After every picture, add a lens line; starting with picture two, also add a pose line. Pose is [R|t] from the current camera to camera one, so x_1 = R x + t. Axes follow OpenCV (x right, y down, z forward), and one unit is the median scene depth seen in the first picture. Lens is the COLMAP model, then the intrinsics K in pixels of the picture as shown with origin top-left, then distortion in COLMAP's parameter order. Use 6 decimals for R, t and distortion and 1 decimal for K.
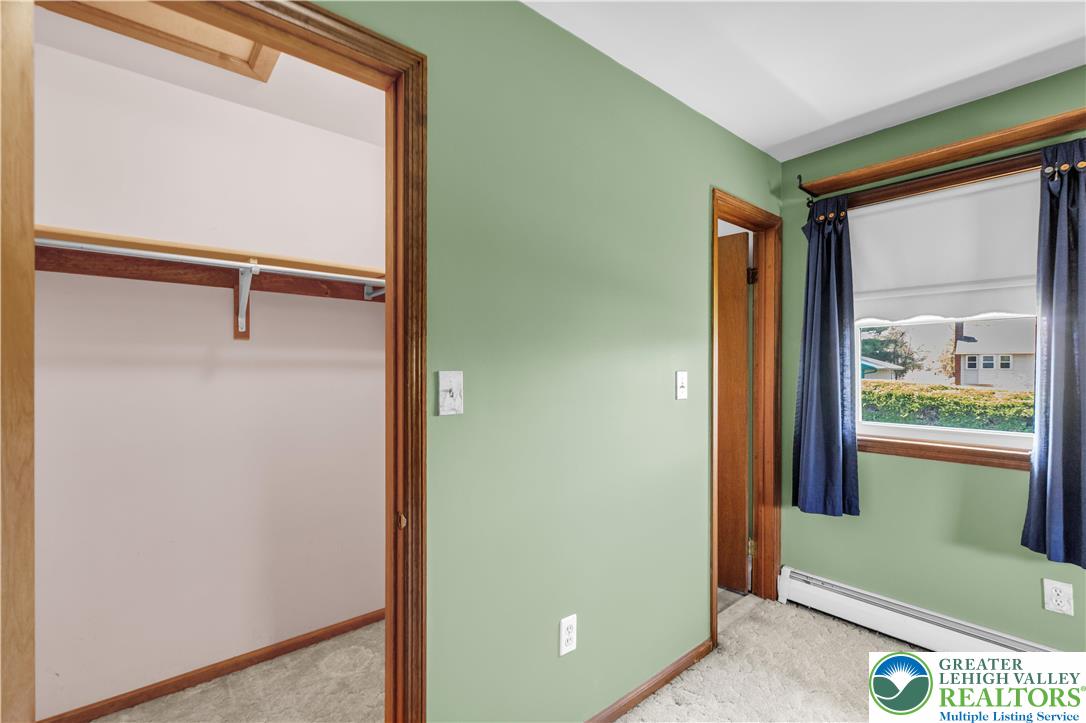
lens RADIAL K [[478.3, 0, 519.5], [0, 478.3, 369.0], [0, 0, 1]] dist [-0.003660, -0.000391]
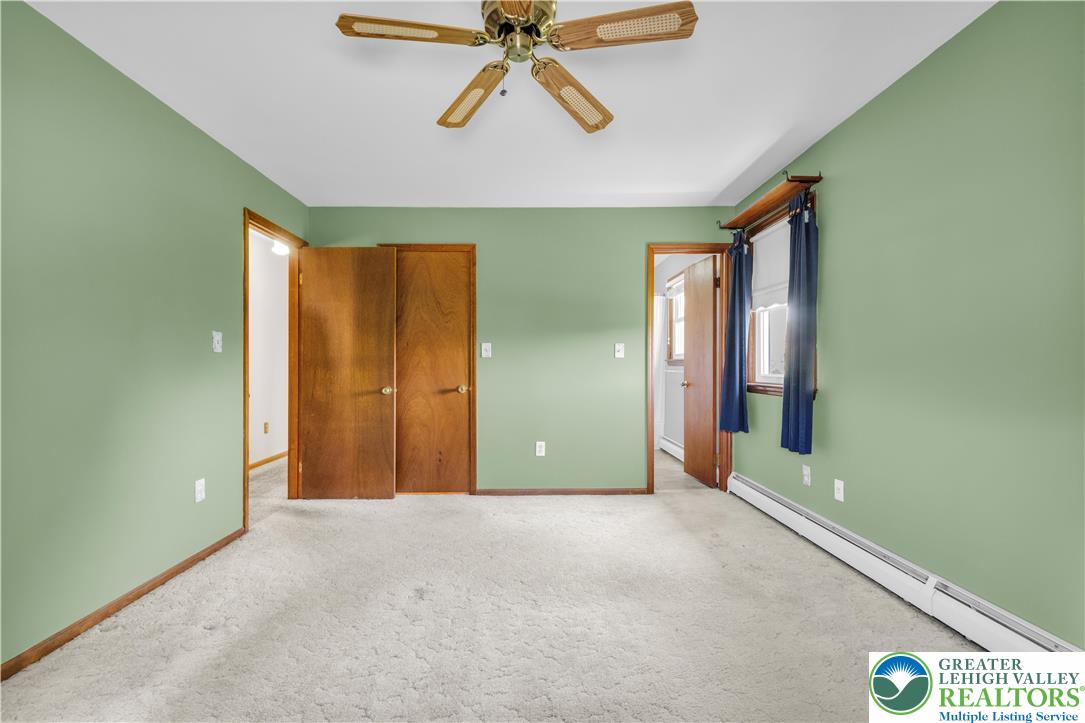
lens RADIAL K [[488.2, 0, 541.4], [0, 488.2, 367.2], [0, 0, 1]] dist [0.000881, -0.000111]
pose [[0.761867, 0.004007, -0.647721, 1.273736], [-0.002188, 0.999991, 0.003613, 0.087716], [0.647730, -0.001336, 0.761869, -0.680443]]
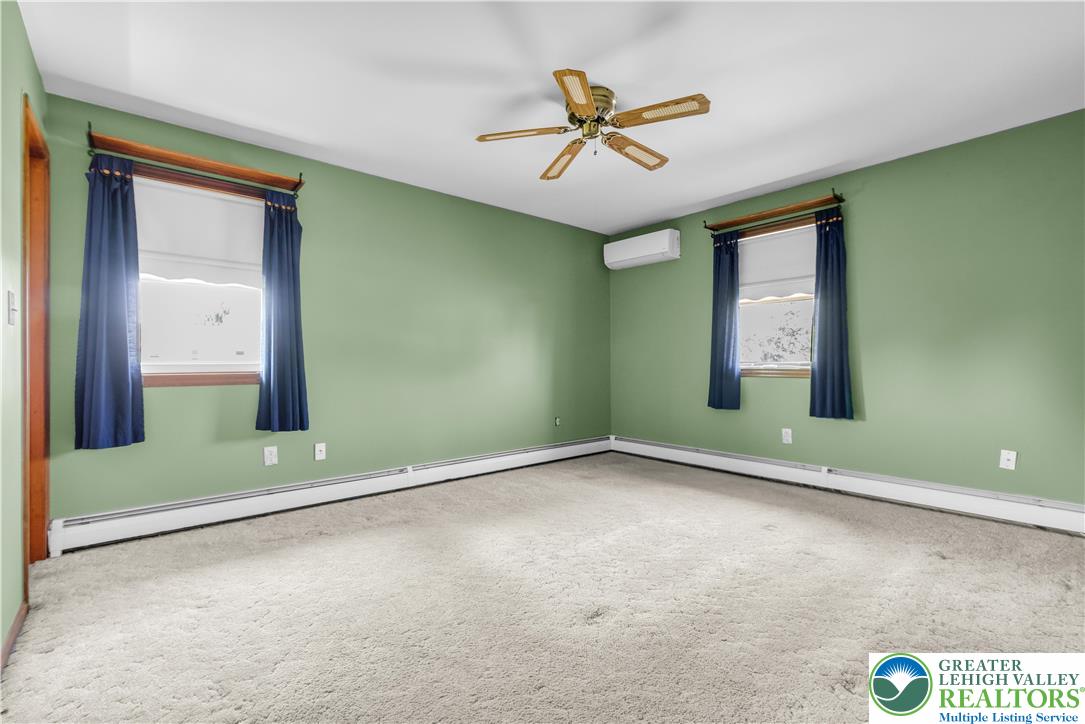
lens RADIAL K [[470.0, 0, 523.6], [0, 470.0, 366.7], [0, 0, 1]] dist [-0.009478, -0.000364]
pose [[0.004512, -0.008727, 0.999952, -0.425861], [-0.000885, 0.999961, 0.008731, 0.113710], [-0.999989, -0.000924, 0.004504, 0.066439]]
